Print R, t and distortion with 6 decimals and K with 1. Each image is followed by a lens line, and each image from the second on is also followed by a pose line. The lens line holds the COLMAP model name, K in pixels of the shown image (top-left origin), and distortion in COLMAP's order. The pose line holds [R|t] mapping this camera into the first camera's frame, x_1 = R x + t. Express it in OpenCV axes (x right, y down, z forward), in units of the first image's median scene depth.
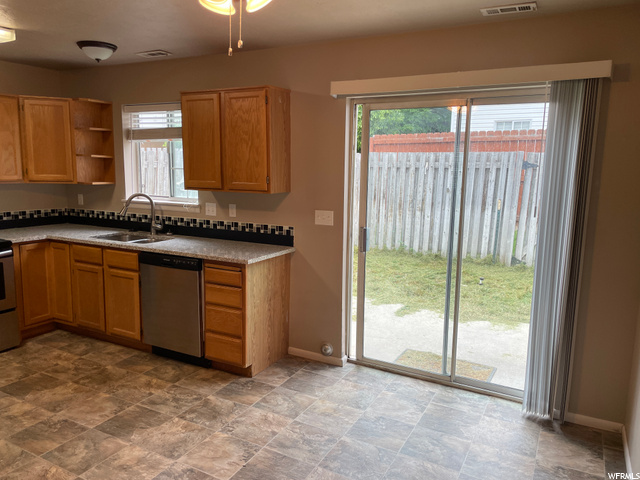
lens RADIAL K [[483.7, 0, 320.0], [0, 483.7, 240.0], [0, 0, 1]] dist [0.094985, -0.119068]
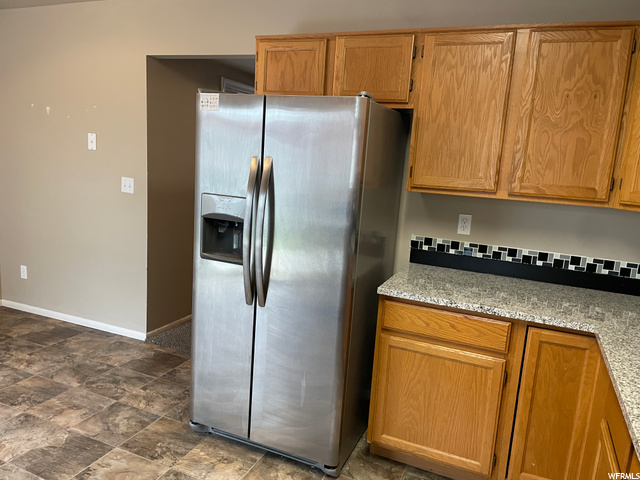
lens RADIAL K [[483.7, 0, 320.0], [0, 483.7, 240.0], [0, 0, 1]] dist [0.094985, -0.119068]
pose [[-0.993490, -0.063100, -0.094848, -0.389447], [-0.090739, 0.941712, 0.323952, -0.216354], [0.068878, 0.330449, -0.941307, 1.486401]]
